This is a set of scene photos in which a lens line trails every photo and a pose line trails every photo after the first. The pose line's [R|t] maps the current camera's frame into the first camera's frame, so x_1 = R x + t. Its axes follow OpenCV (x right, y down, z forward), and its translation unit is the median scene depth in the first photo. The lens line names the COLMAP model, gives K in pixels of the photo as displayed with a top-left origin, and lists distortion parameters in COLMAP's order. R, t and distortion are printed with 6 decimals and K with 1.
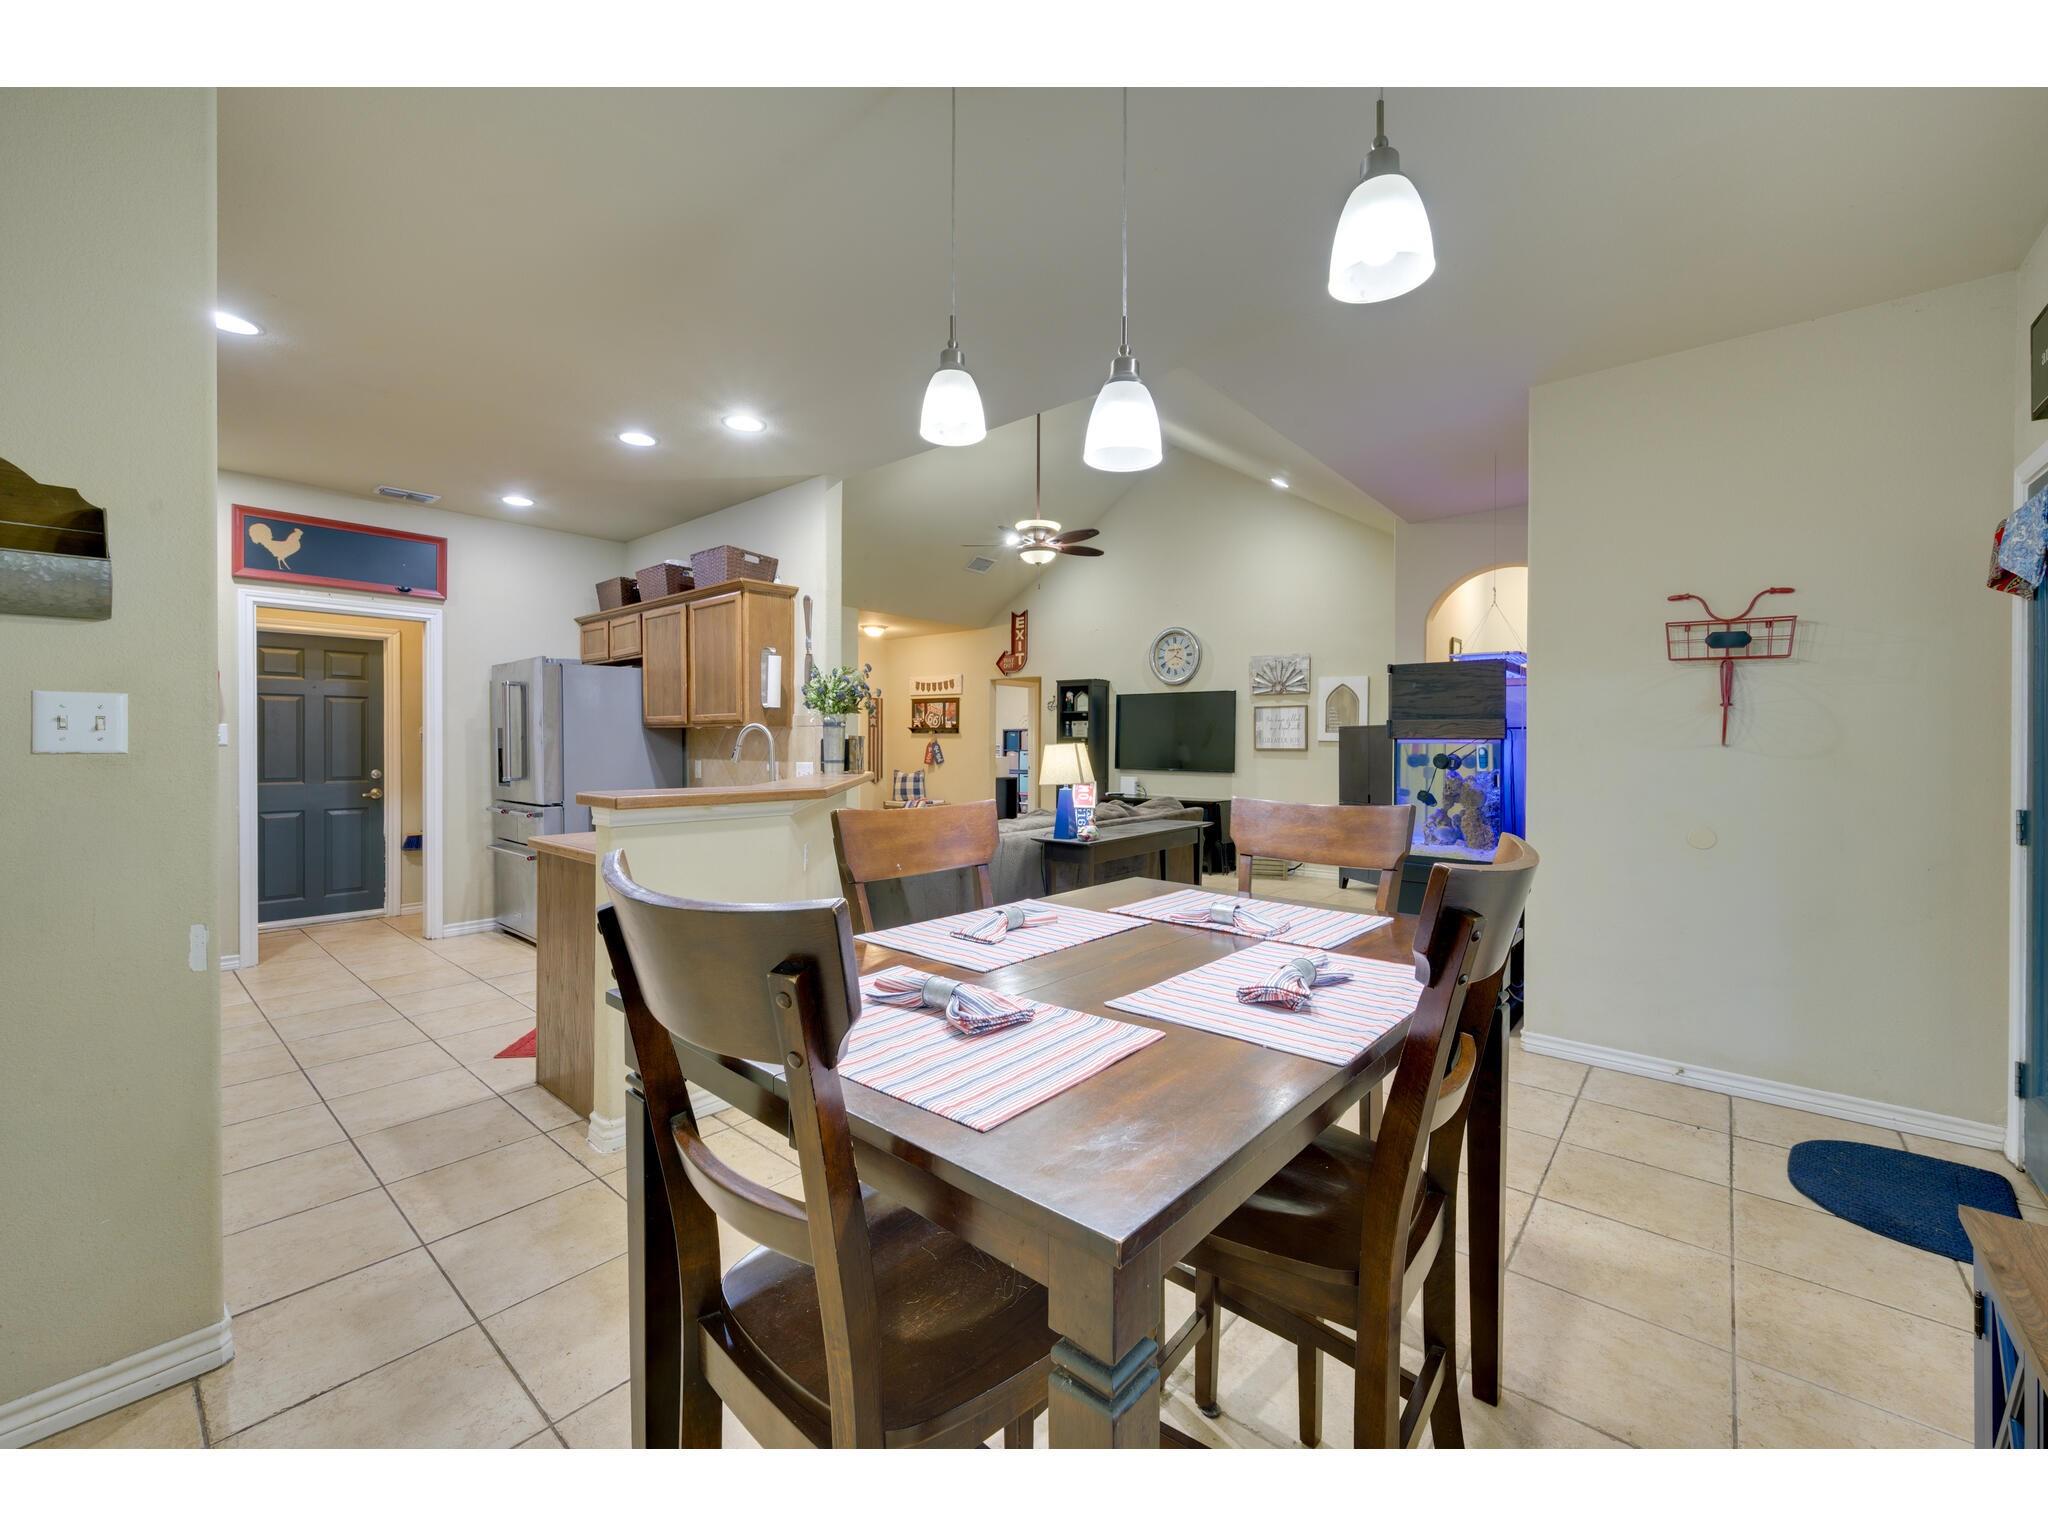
lens RADIAL K [[830.7, 0, 1032.6], [0, 830.7, 742.5], [0, 0, 1]] dist [-0.000418, 0.000108]
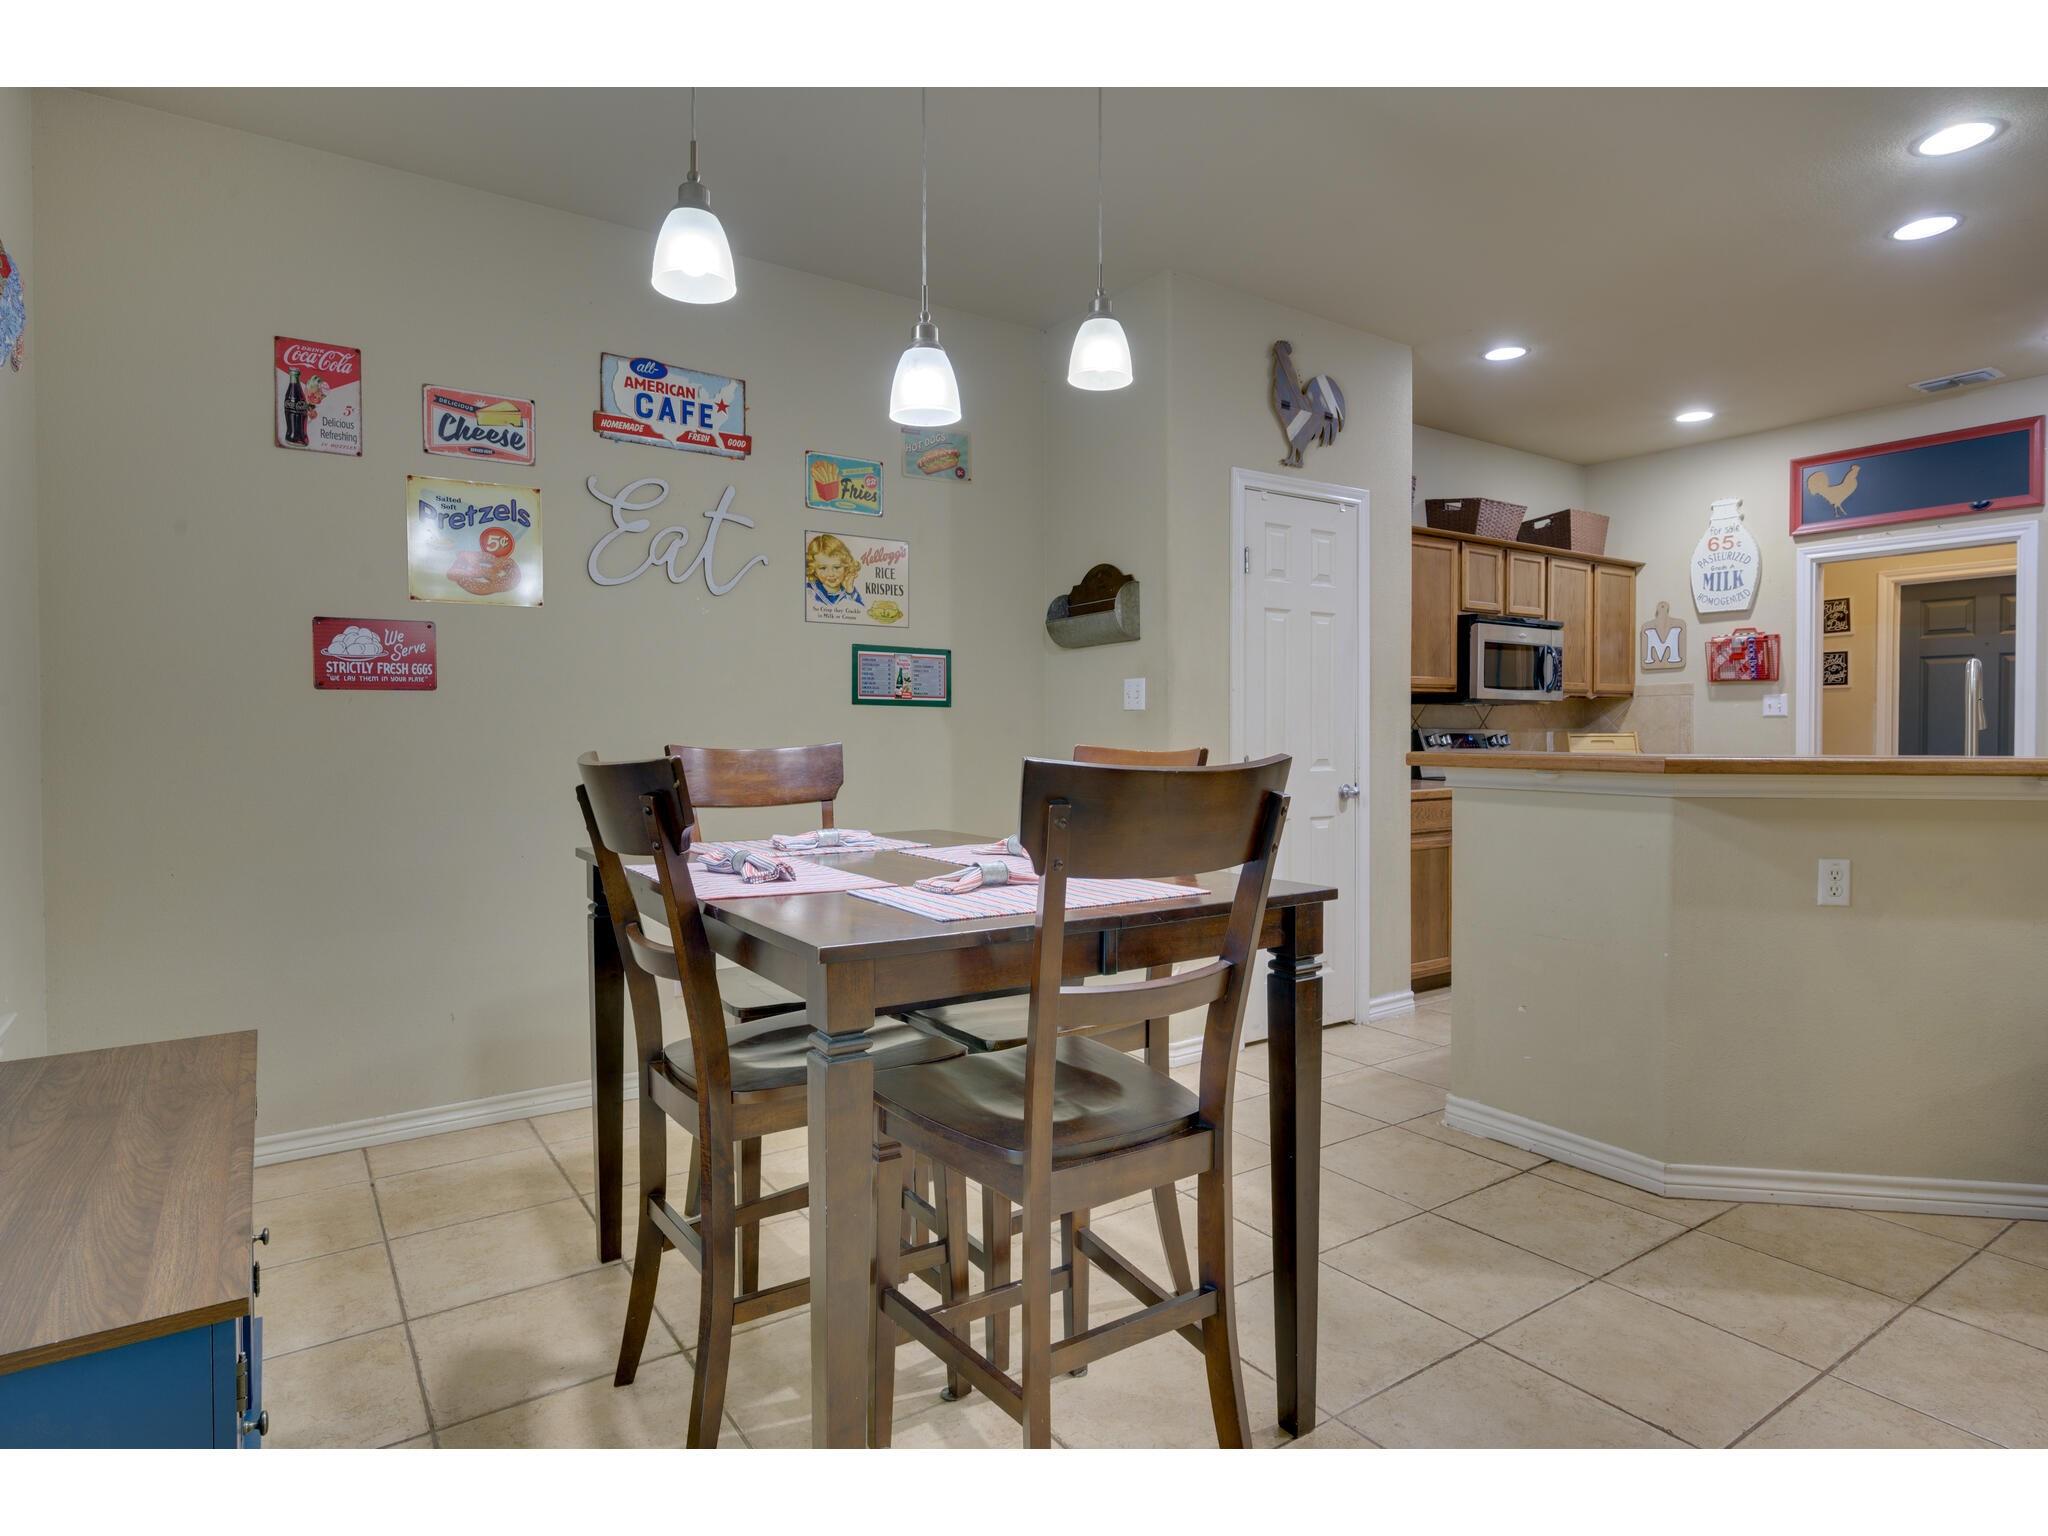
lens RADIAL K [[1114.5, 0, 1025.9], [0, 1114.5, 751.9], [0, 0, 1]] dist [-0.002672, -0.000092]
pose [[-0.244681, 0.014692, -0.969492, 0.262414], [0.001761, 0.999890, 0.014708, 0.013040], [0.969602, 0.001892, -0.244680, 0.258165]]
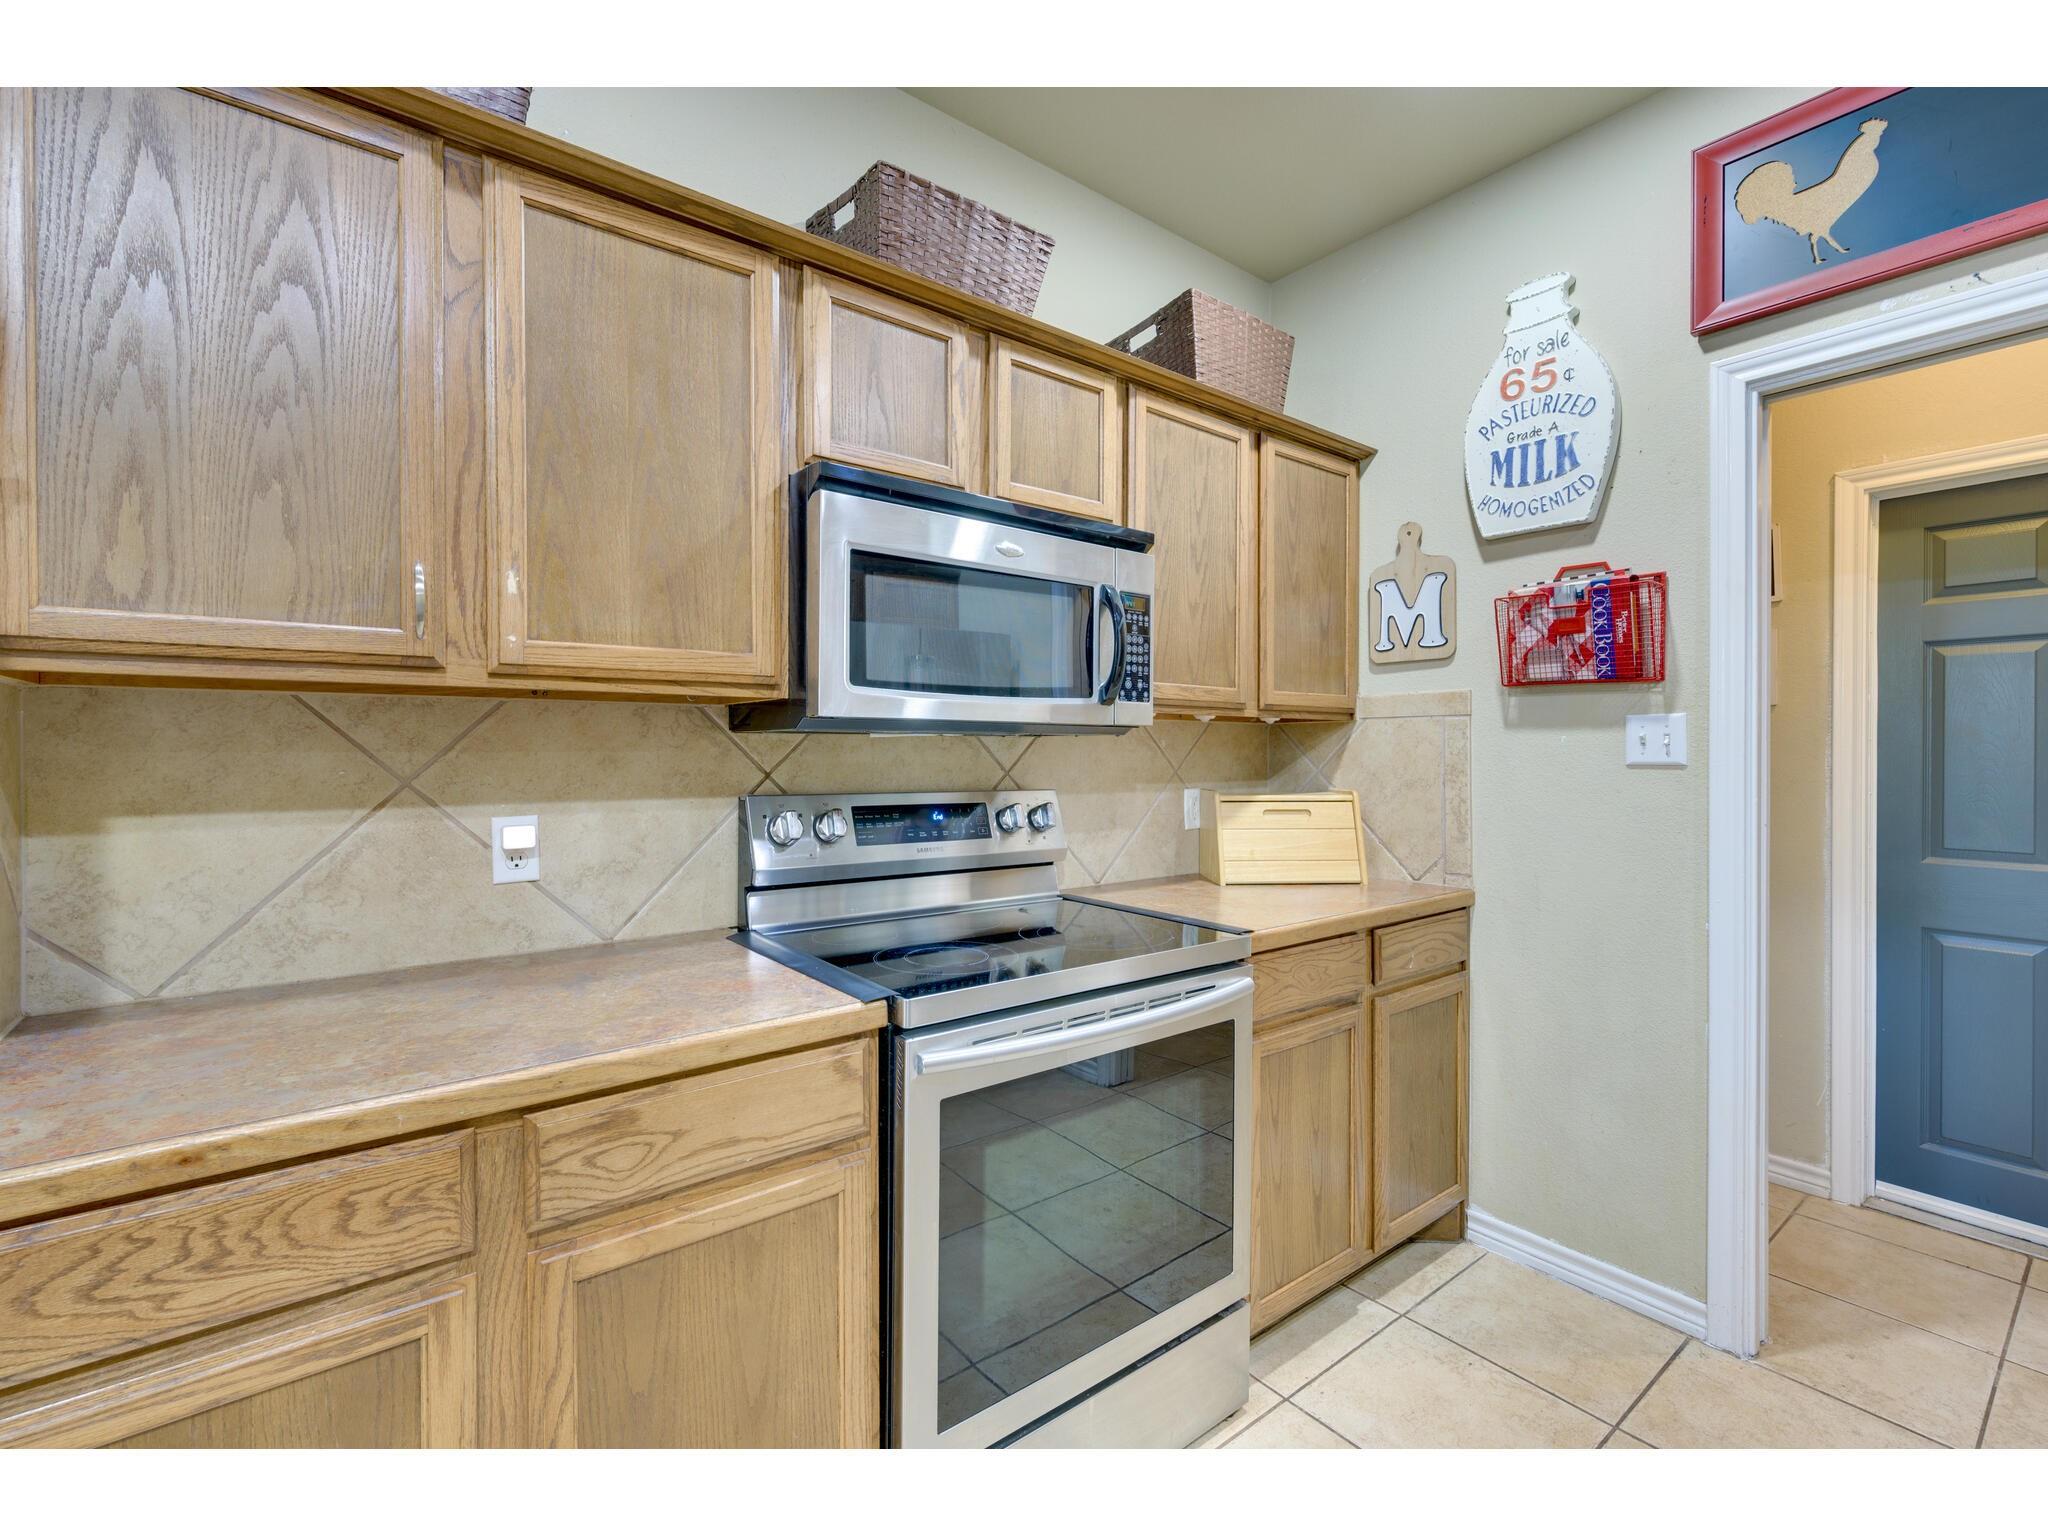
lens RADIAL K [[864.0, 0, 1029.0], [0, 864.0, 749.9], [0, 0, 1]] dist [0.011945, -0.009327]
pose [[-0.201079, -0.004022, -0.979567, -0.276438], [-0.003829, 0.999987, -0.003319, -0.001244], [0.979568, 0.003083, -0.201092, 0.427856]]
